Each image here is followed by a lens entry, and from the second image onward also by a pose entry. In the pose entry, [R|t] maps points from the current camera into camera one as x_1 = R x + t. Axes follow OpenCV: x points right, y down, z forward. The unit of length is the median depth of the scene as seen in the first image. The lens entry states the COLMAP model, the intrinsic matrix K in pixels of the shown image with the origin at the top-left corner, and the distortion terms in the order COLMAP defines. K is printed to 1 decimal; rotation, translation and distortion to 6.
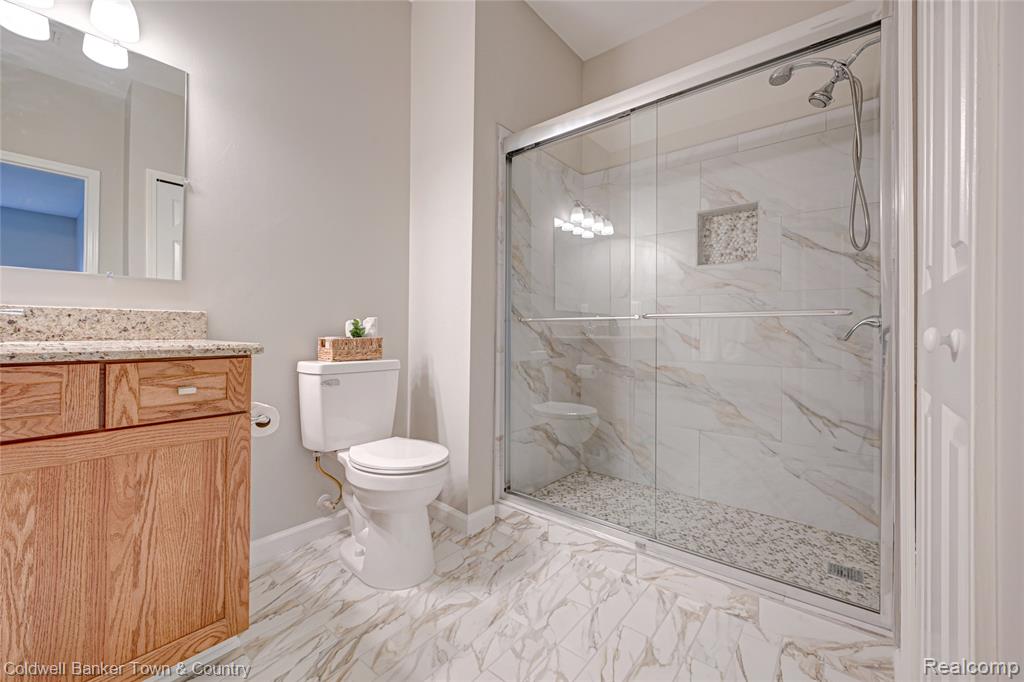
lens RADIAL K [[403.4, 0, 517.3], [0, 403.4, 345.1], [0, 0, 1]] dist [0.000480, -0.000156]
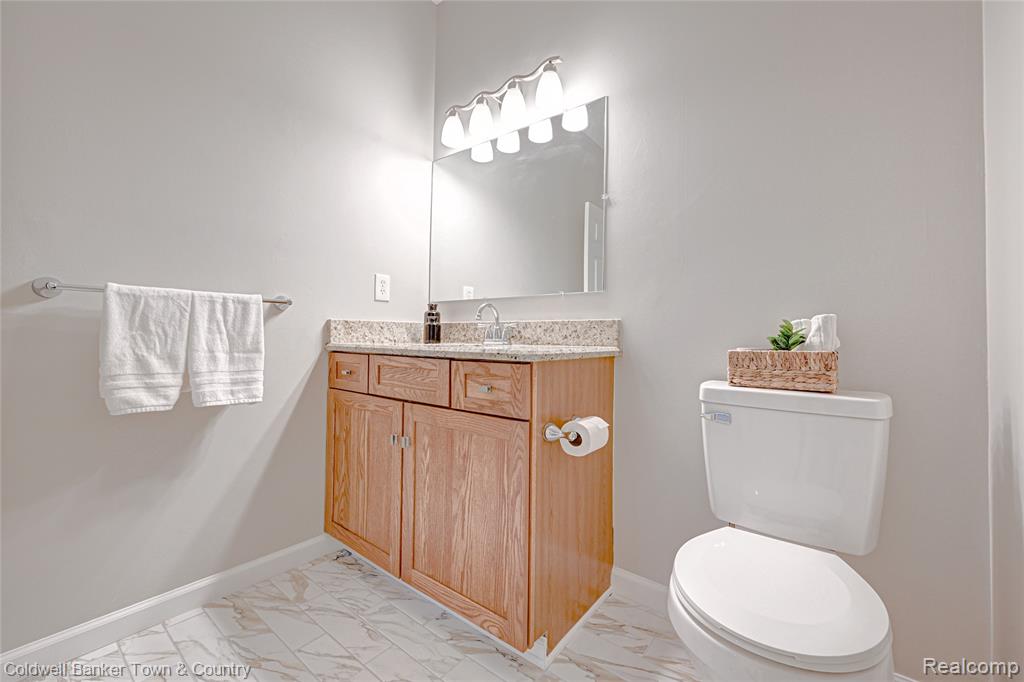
lens RADIAL K [[403.4, 0, 517.3], [0, 403.4, 345.1], [0, 0, 1]] dist [0.000480, -0.000156]
pose [[0.034909, 0.011804, -0.999321, 0.276814], [-0.046590, 0.998862, 0.010171, -0.022649], [0.998304, 0.046204, 0.035419, 0.941397]]
